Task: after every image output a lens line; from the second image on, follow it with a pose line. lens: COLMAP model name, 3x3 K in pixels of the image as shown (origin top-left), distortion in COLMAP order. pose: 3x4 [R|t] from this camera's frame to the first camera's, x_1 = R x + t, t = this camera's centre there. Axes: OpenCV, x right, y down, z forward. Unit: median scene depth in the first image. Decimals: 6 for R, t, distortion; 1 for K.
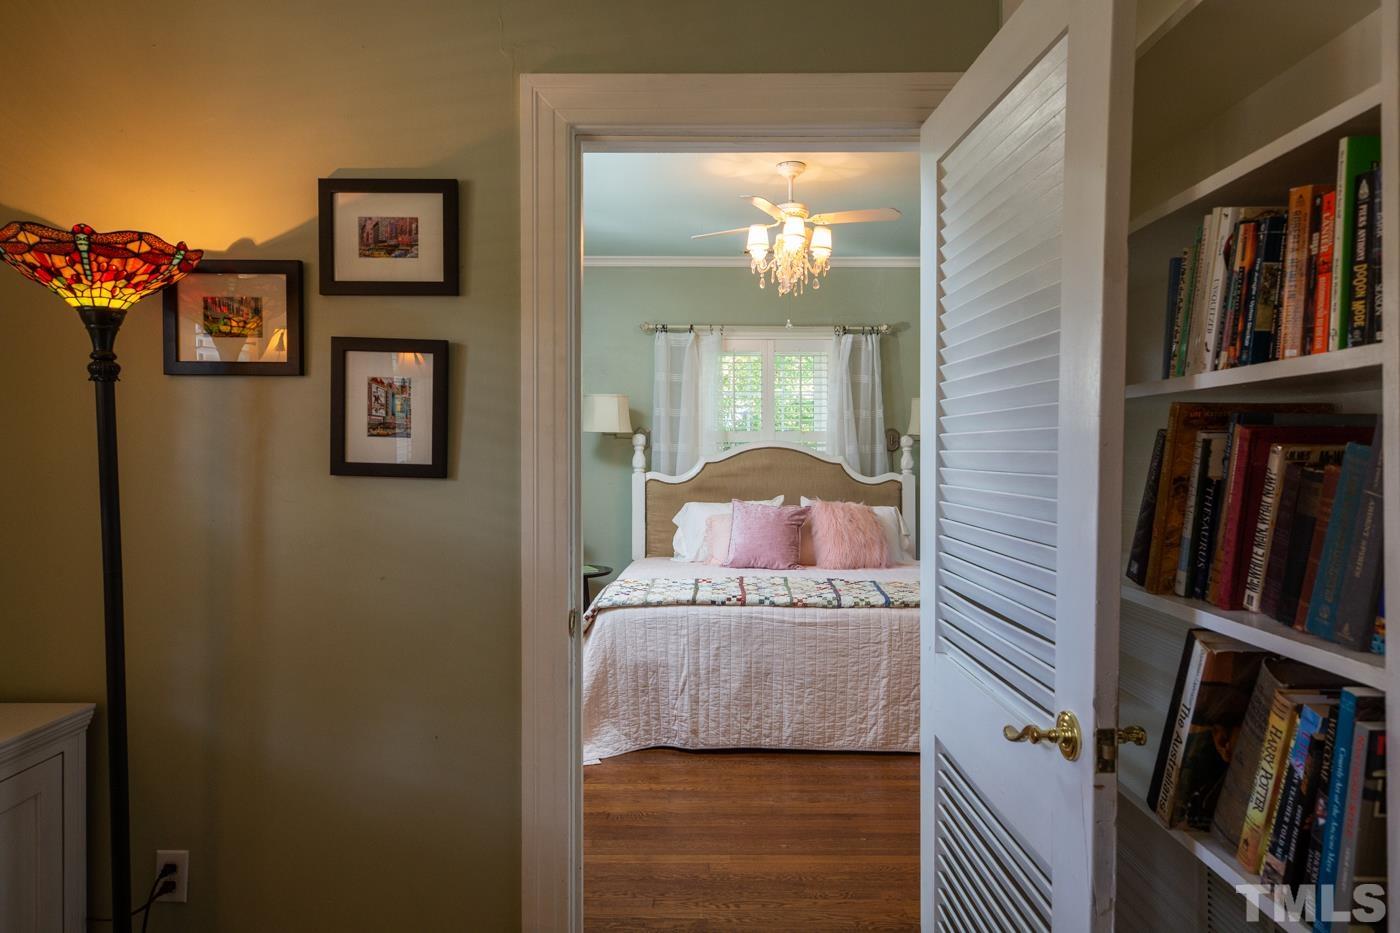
lens RADIAL K [[880.0, 0, 700.0], [0, 880.0, 466.5], [0, 0, 1]] dist [0.001634, 0.000372]
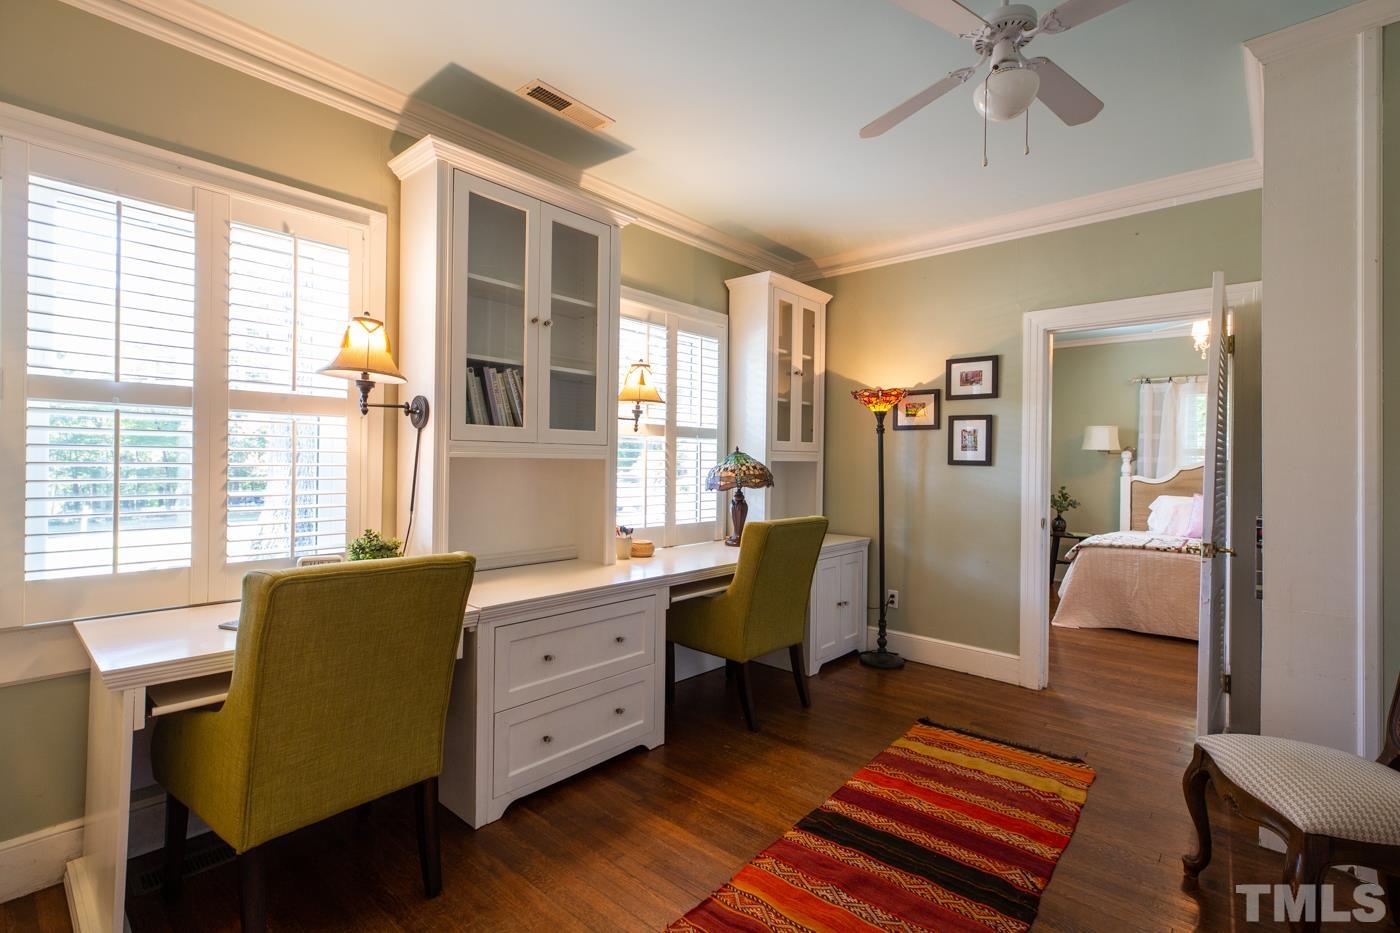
lens RADIAL K [[635.5, 0, 707.7], [0, 635.5, 460.0], [0, 0, 1]] dist [0.001884, 0.000183]
pose [[0.760093, 0.005835, -0.649788, 0.151227], [-0.022465, 0.999598, -0.017302, 0.023072], [0.649426, 0.027748, 0.759918, -0.501649]]
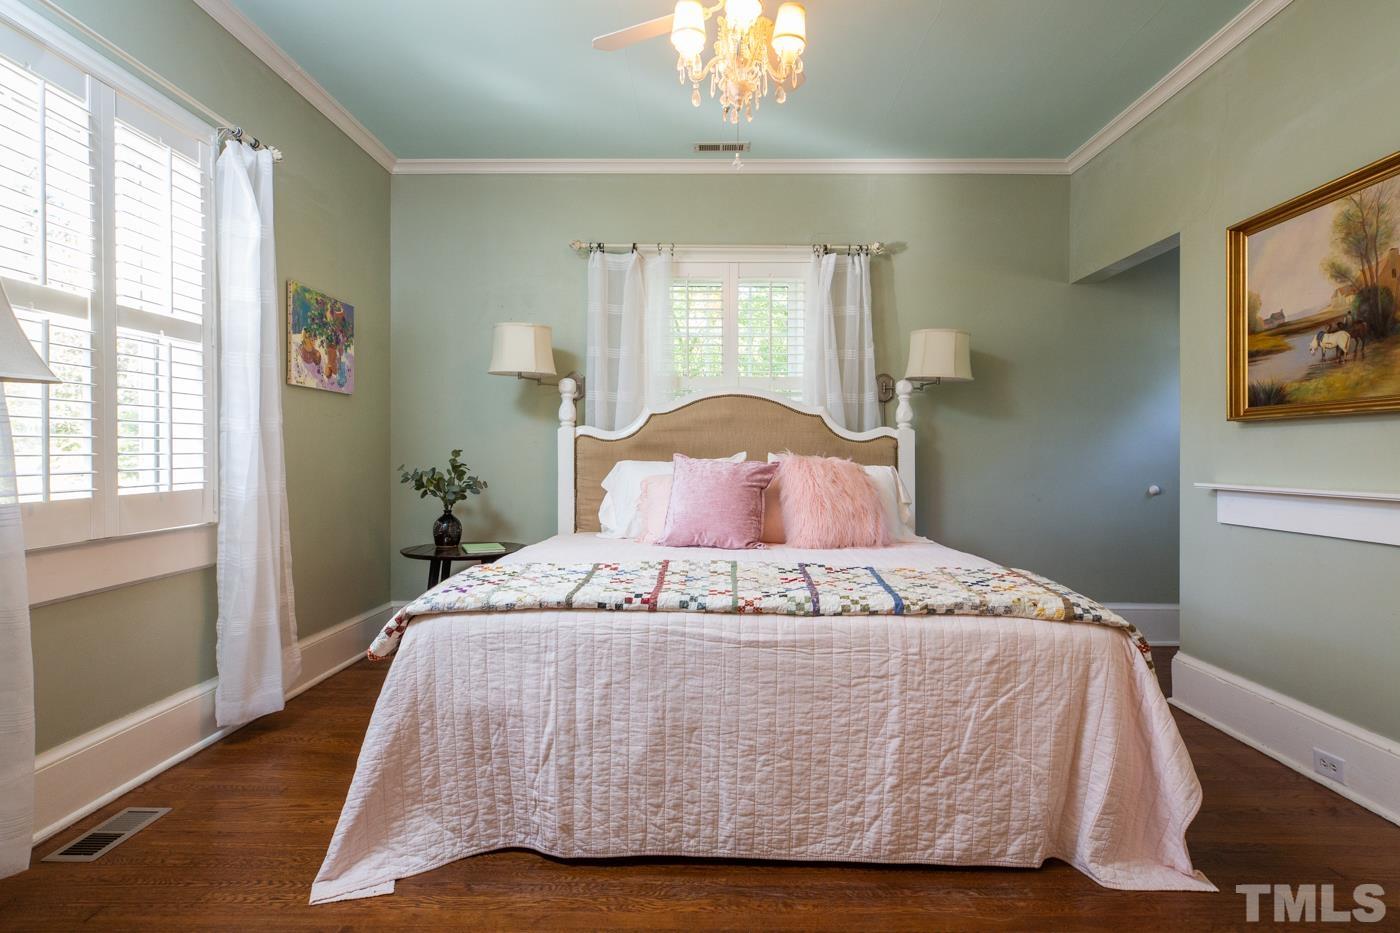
lens RADIAL K [[754.6, 0, 693.5], [0, 754.6, 465.3], [0, 0, 1]] dist [-0.000580, -0.000029]
pose [[0.999952, 0.000363, -0.009820, 0.081247], [-0.000274, 0.999959, 0.009093, 0.055879], [0.009823, -0.009089, 0.999910, 0.496964]]
